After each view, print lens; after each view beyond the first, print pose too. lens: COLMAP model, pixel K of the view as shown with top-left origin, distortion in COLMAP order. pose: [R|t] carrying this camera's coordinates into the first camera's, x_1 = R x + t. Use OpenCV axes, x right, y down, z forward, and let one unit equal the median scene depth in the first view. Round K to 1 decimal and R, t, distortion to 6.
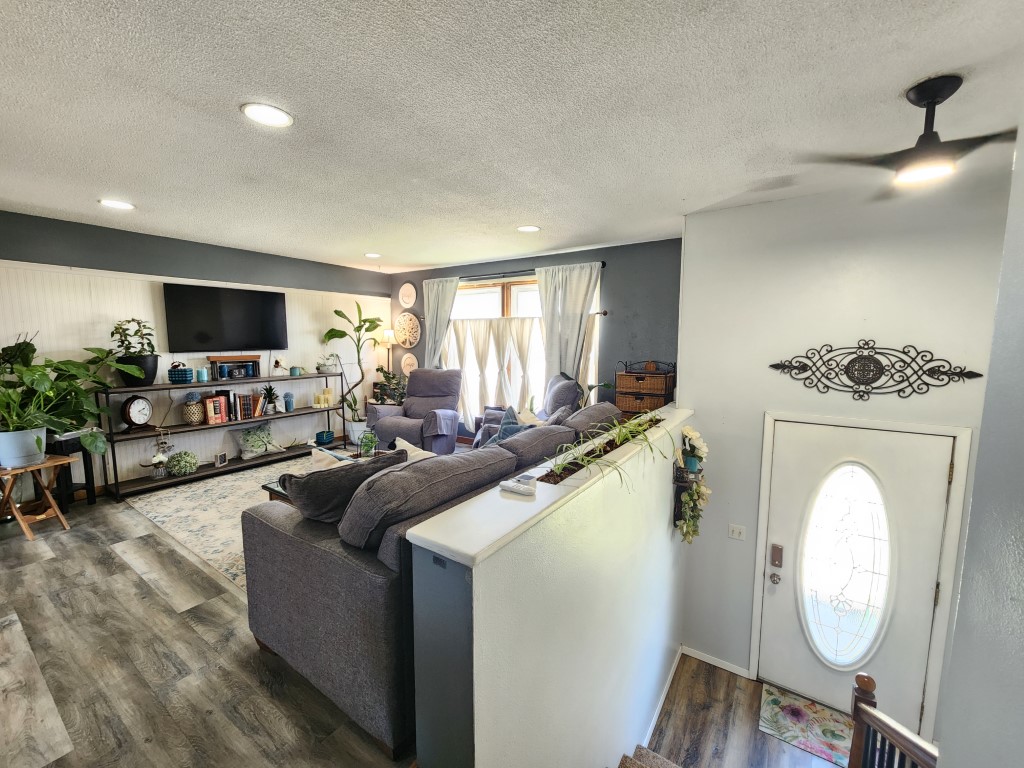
lens RADIAL K [[416.6, 0, 512.0], [0, 416.6, 384.0], [0, 0, 1]] dist [0.001794, 0.000255]
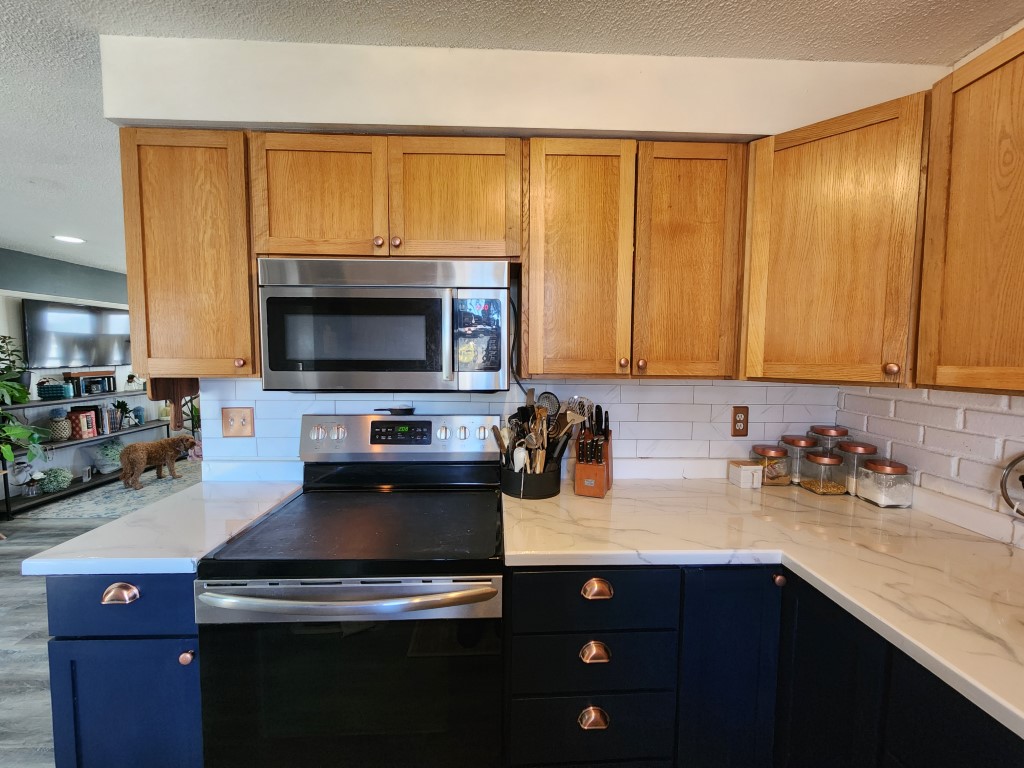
lens RADIAL K [[416.8, 0, 512.0], [0, 416.8, 384.0], [0, 0, 1]] dist [-0.001226, -0.000136]
pose [[0.803647, -0.040265, 0.593742, -0.514852], [0.059144, 0.998173, -0.012361, 0.040486], [-0.592160, 0.045051, 0.804560, -0.475492]]
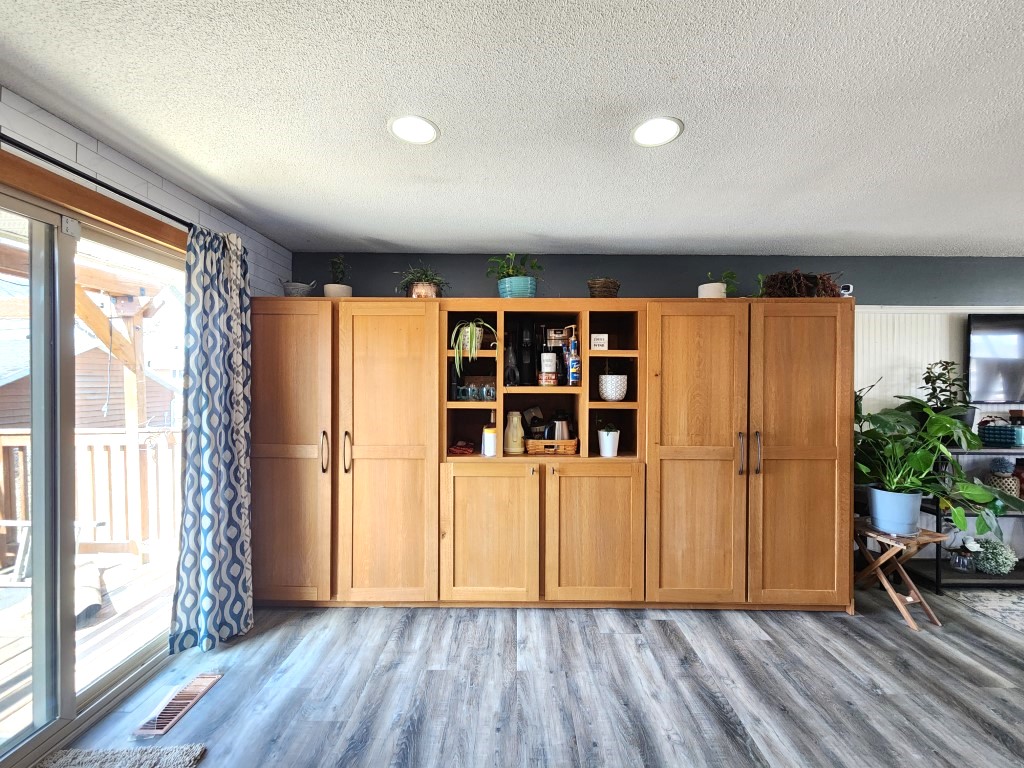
lens RADIAL K [[415.3, 0, 512.0], [0, 415.3, 384.0], [0, 0, 1]] dist [-0.000246, -0.002811]
pose [[0.556489, 0.007404, -0.830822, -0.689878], [-0.093334, 0.994188, -0.053656, 0.008846], [0.825596, 0.107403, 0.553946, -0.118104]]
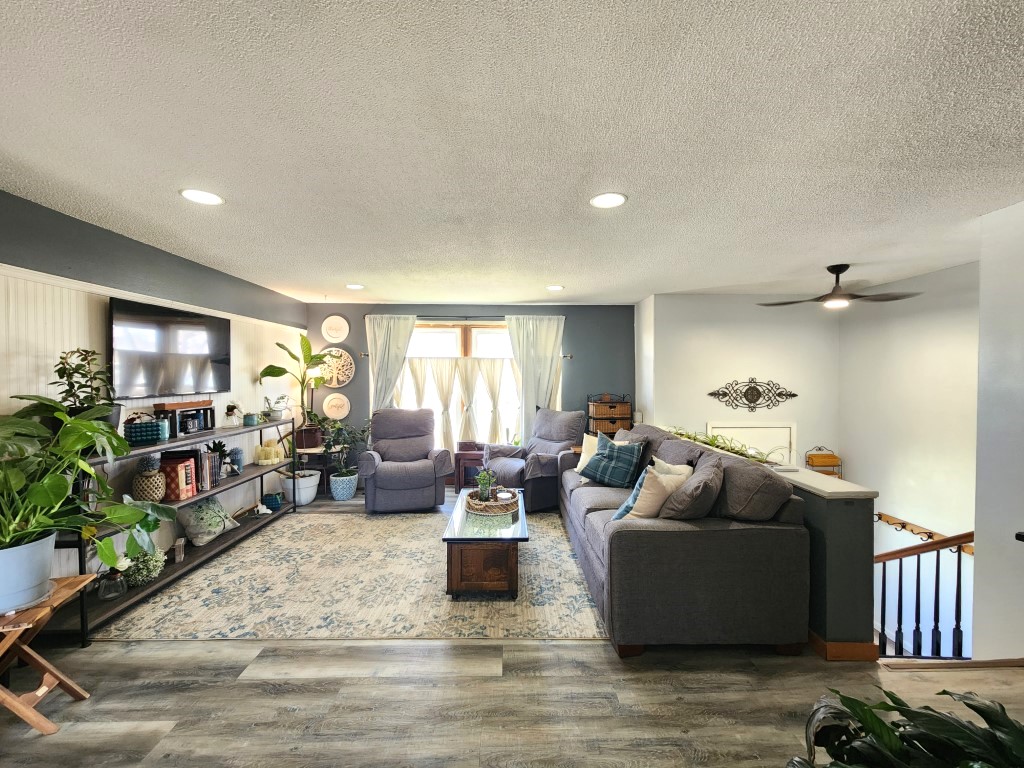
lens RADIAL K [[417.1, 0, 512.0], [0, 417.1, 384.0], [0, 0, 1]] dist [0.000288, 0.000197]
pose [[0.814883, -0.012347, 0.579494, -0.722229], [0.062727, 0.995780, -0.066989, -0.016826], [-0.576221, 0.090938, 0.812219, 0.098648]]
